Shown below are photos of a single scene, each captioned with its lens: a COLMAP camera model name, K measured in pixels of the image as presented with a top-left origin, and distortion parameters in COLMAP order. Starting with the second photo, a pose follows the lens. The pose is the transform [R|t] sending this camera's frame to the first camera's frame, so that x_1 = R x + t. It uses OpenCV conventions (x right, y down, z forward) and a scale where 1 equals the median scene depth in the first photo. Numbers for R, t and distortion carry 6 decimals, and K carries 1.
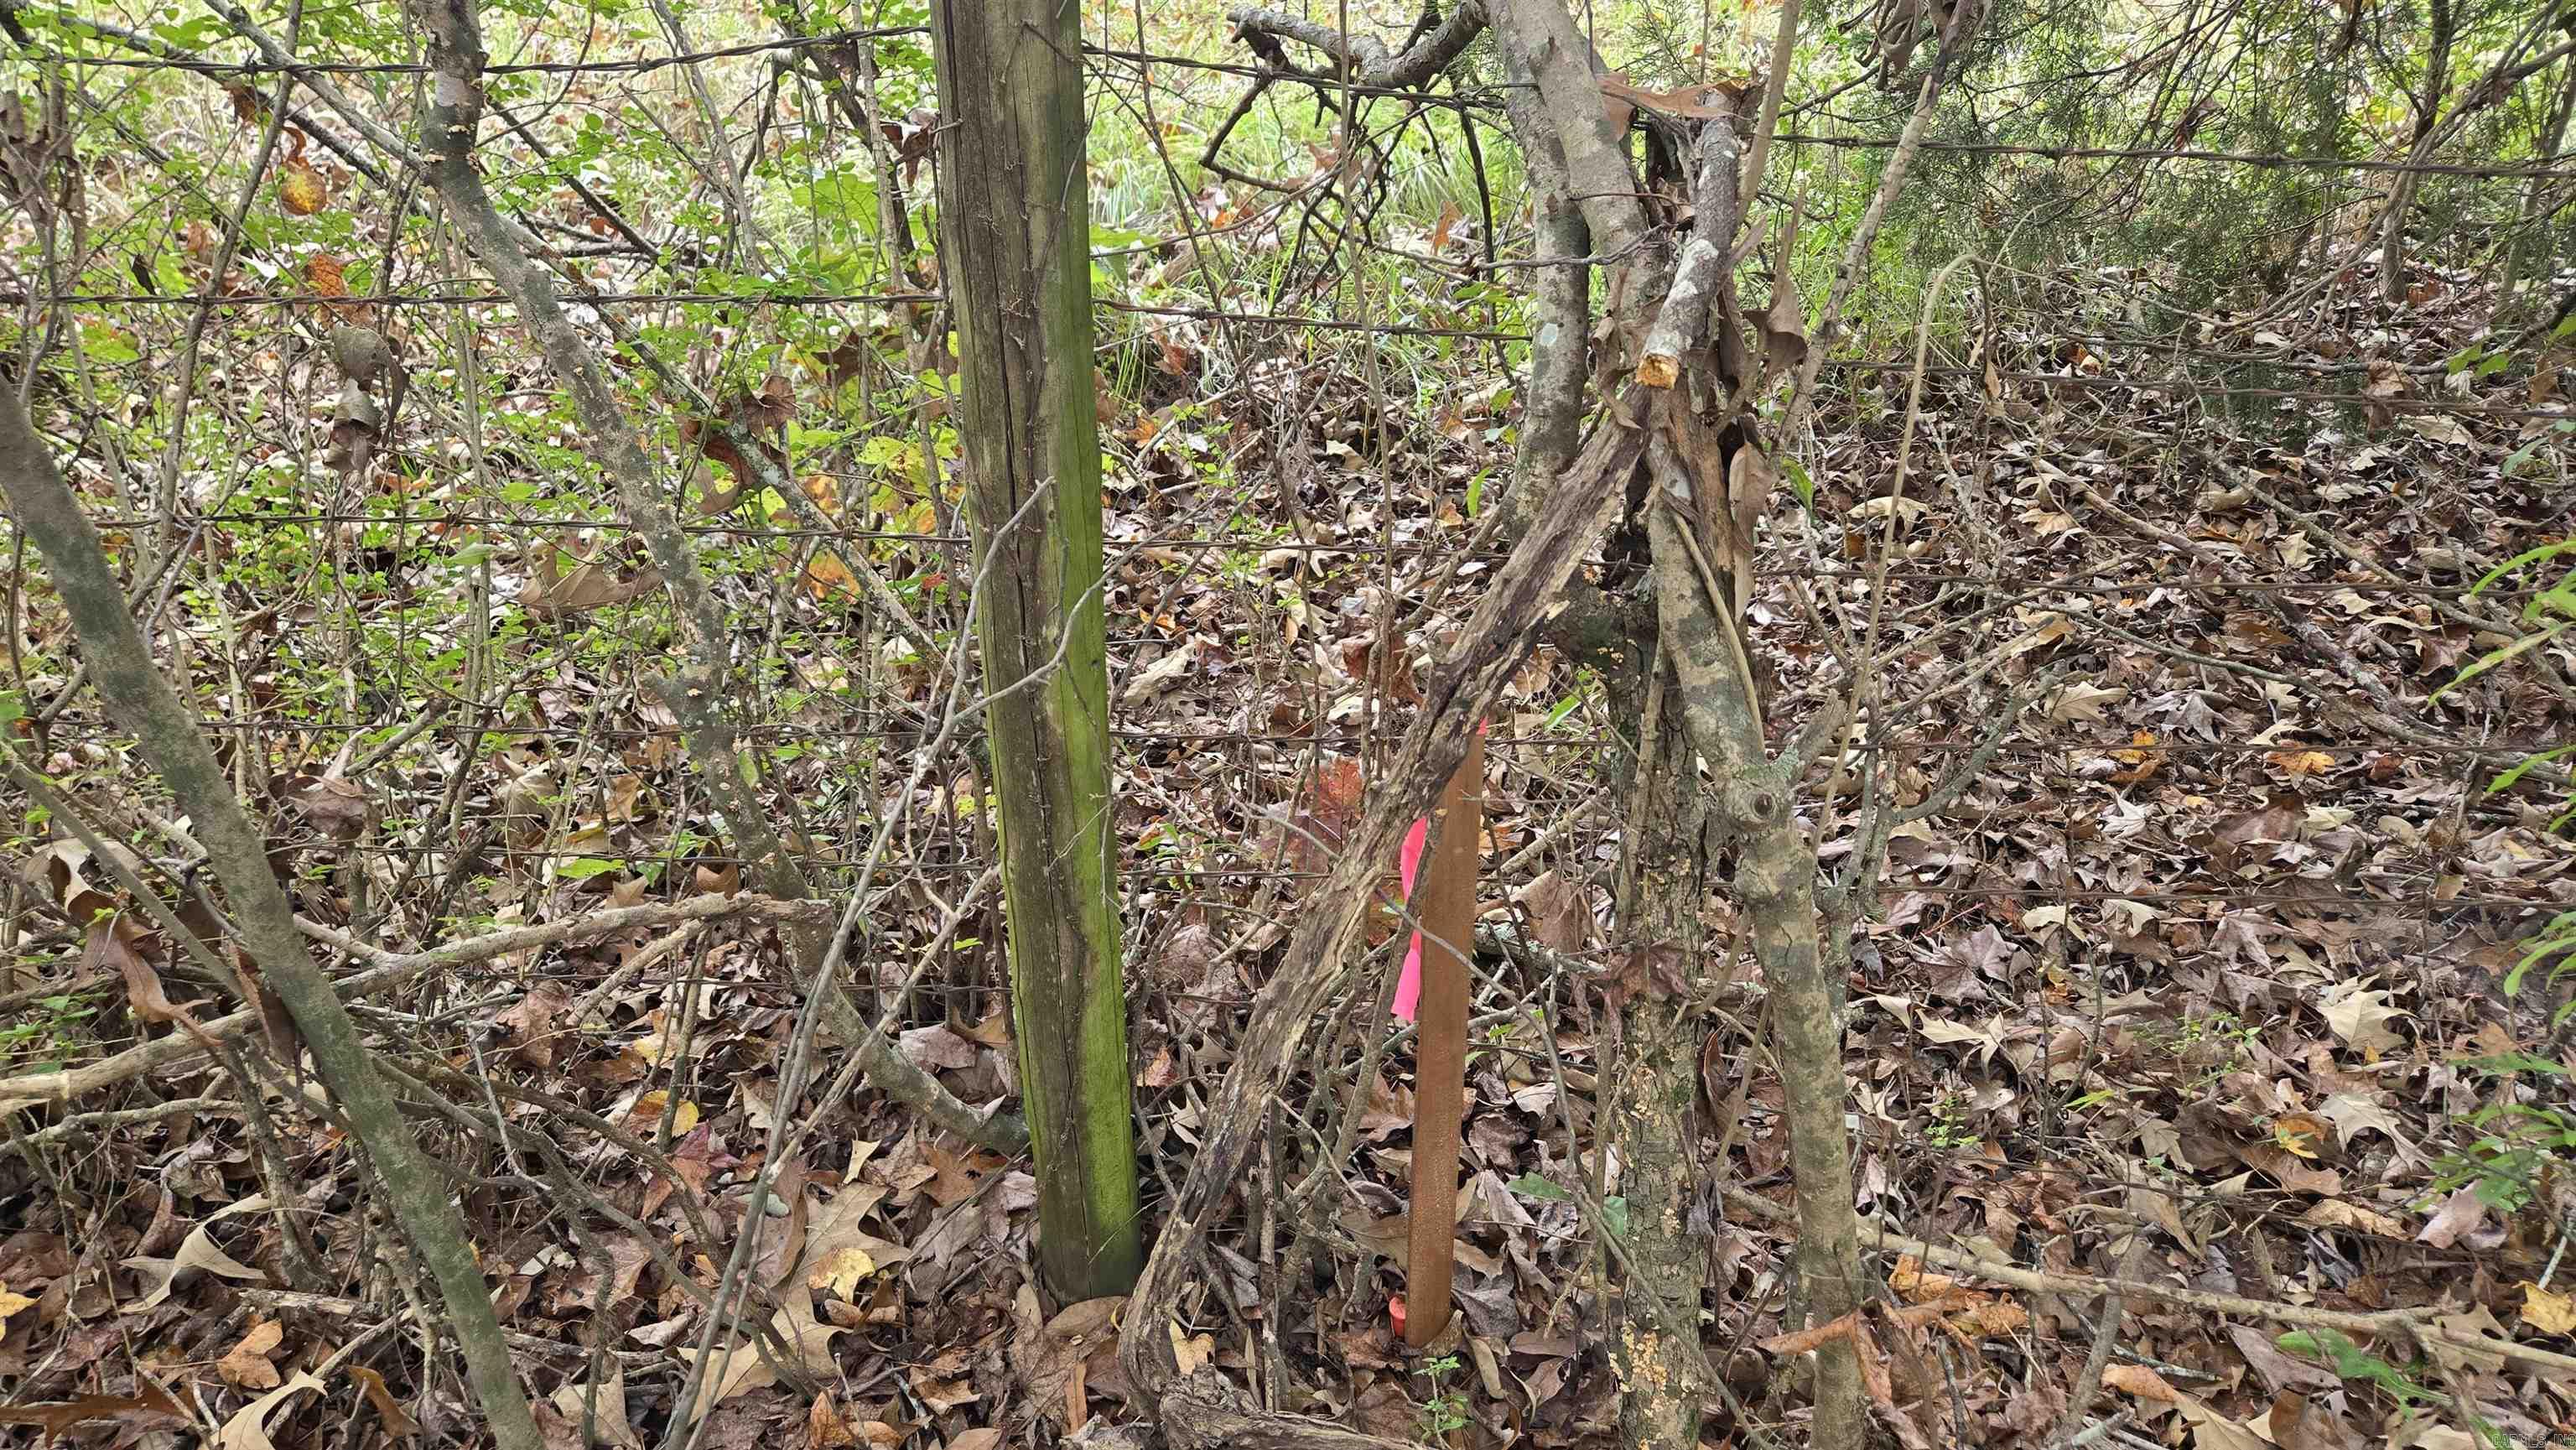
lens RADIAL K [[1696.6, 0, 1268.7], [0, 1696.6, 745.4], [0, 0, 1]] dist [0.083324, -0.068604]
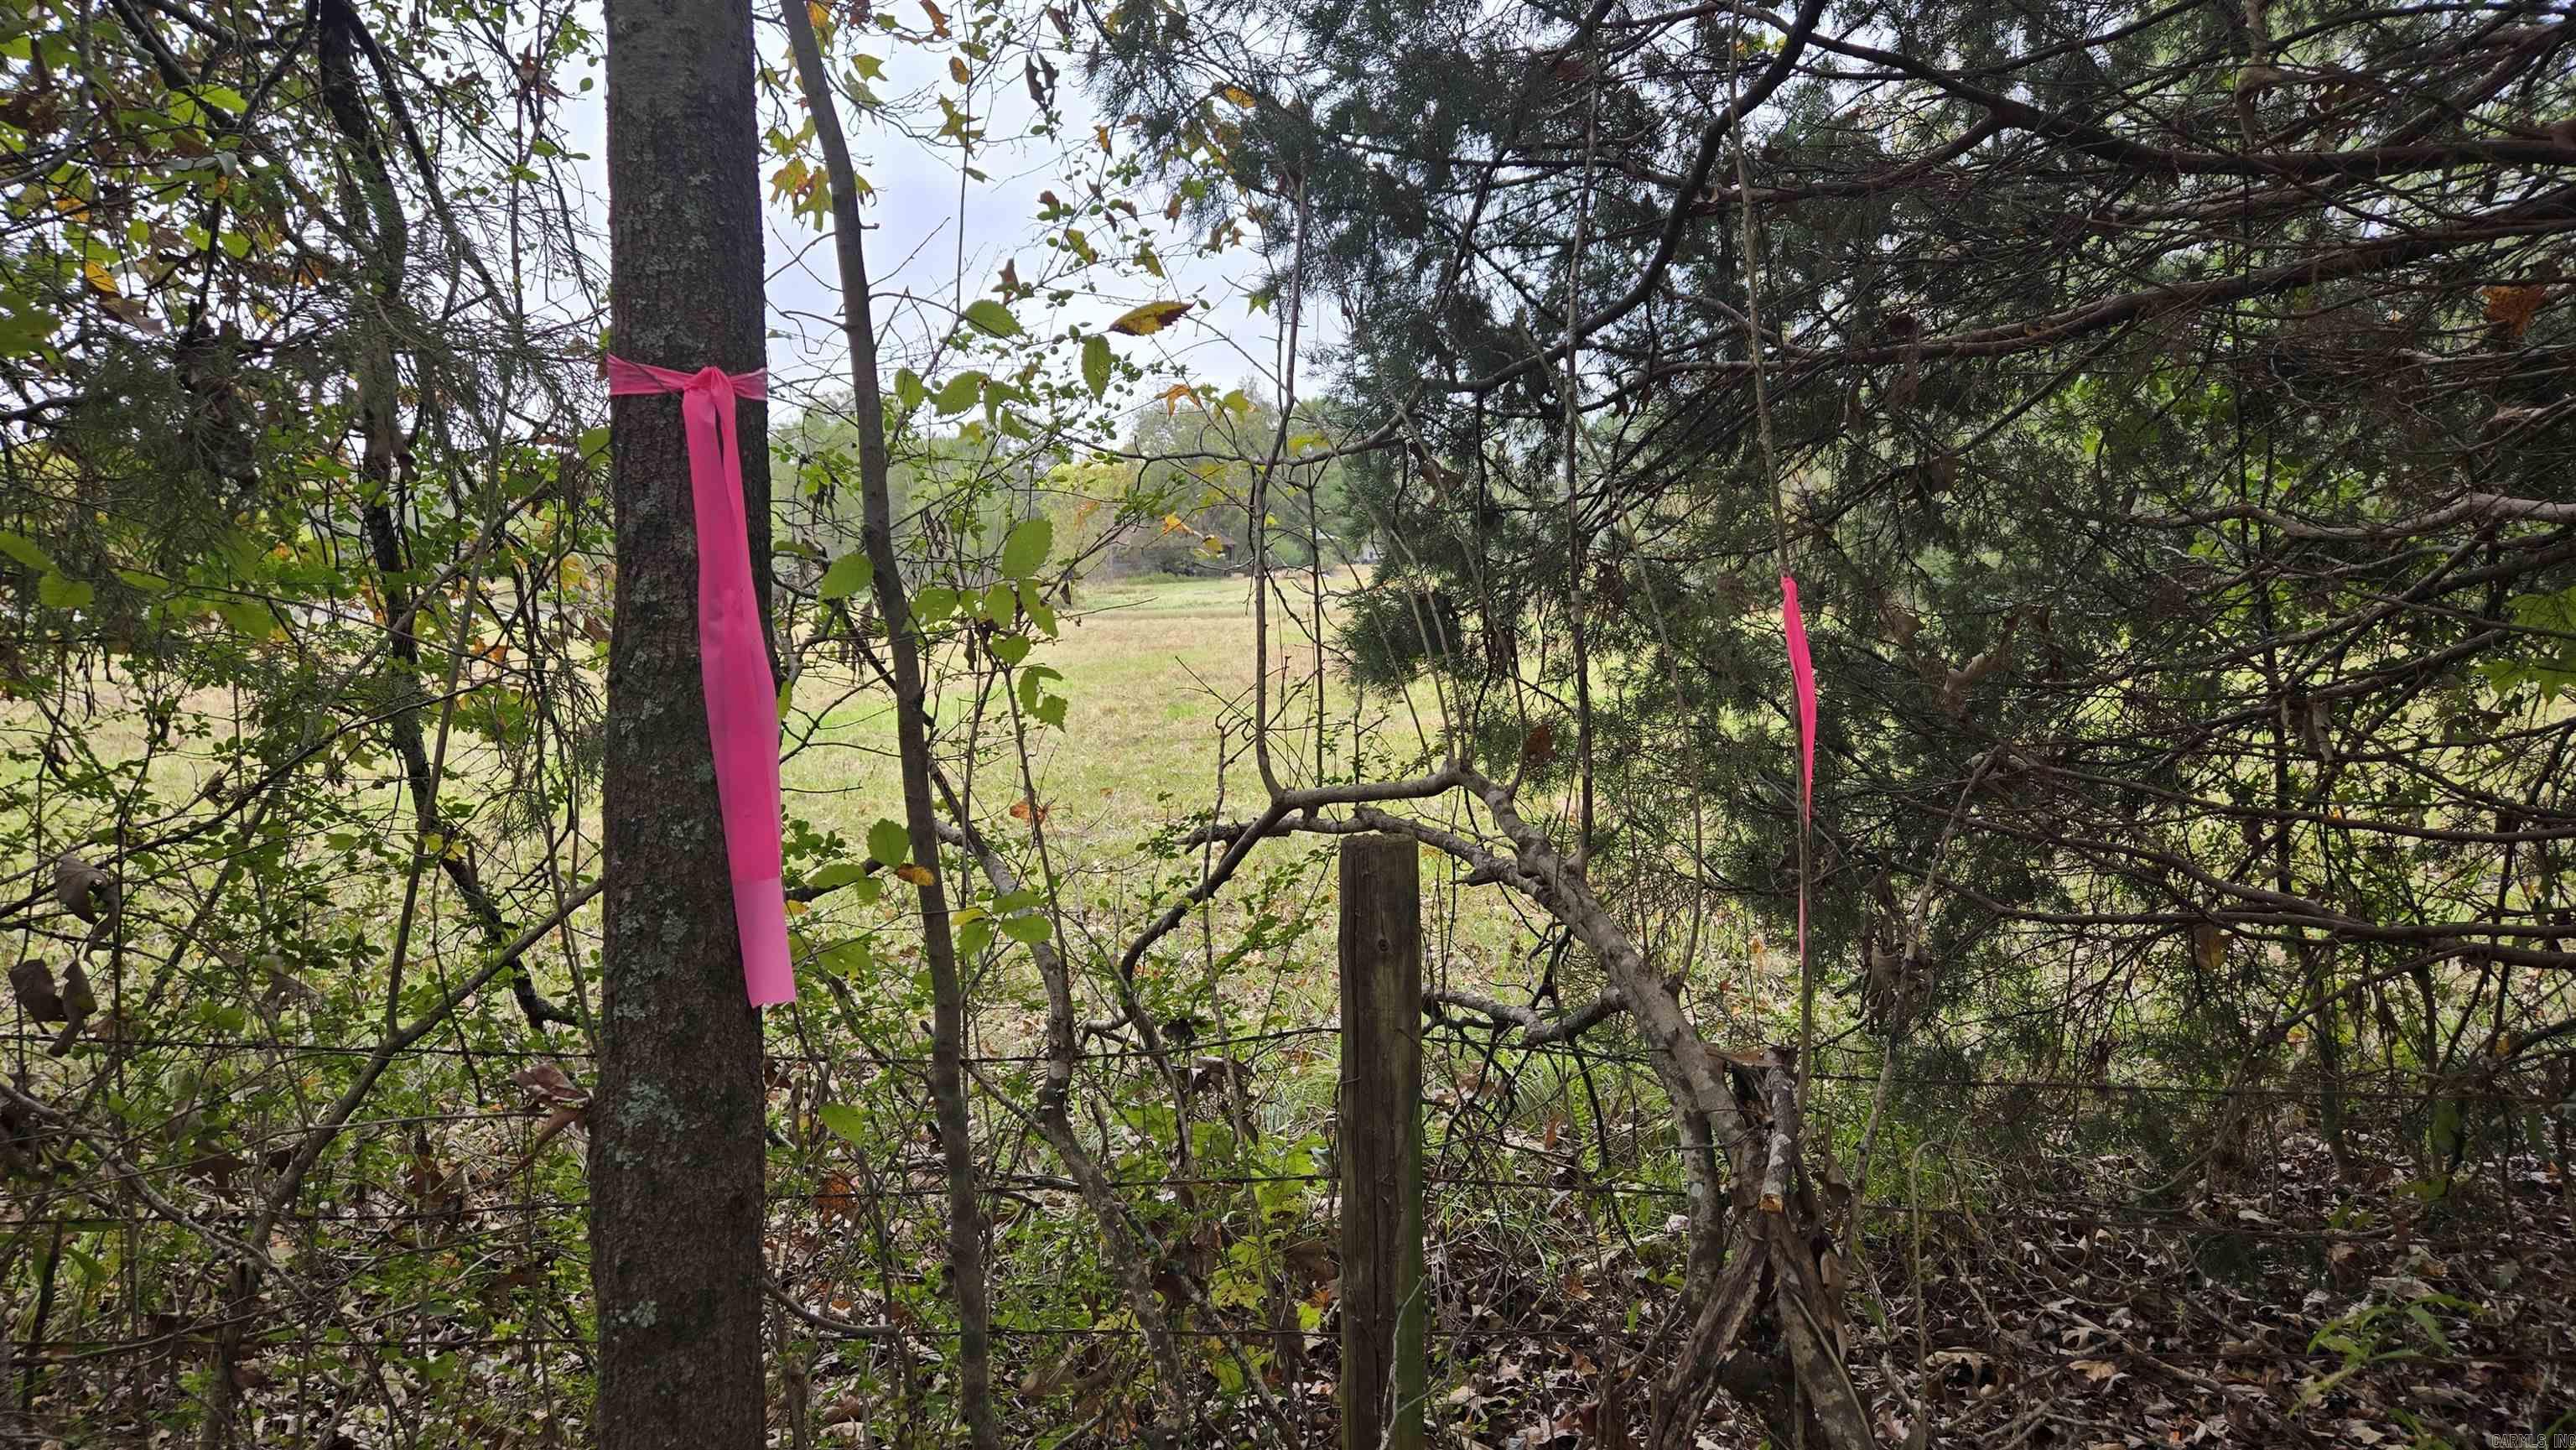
lens RADIAL K [[1696.6, 0, 1268.7], [0, 1696.6, 745.4], [0, 0, 1]] dist [0.083324, -0.068604]
pose [[0.999406, -0.028679, -0.019101, -0.082928], [0.015471, 0.868788, -0.494943, 0.081353], [0.030789, 0.494354, 0.868715, -0.272724]]
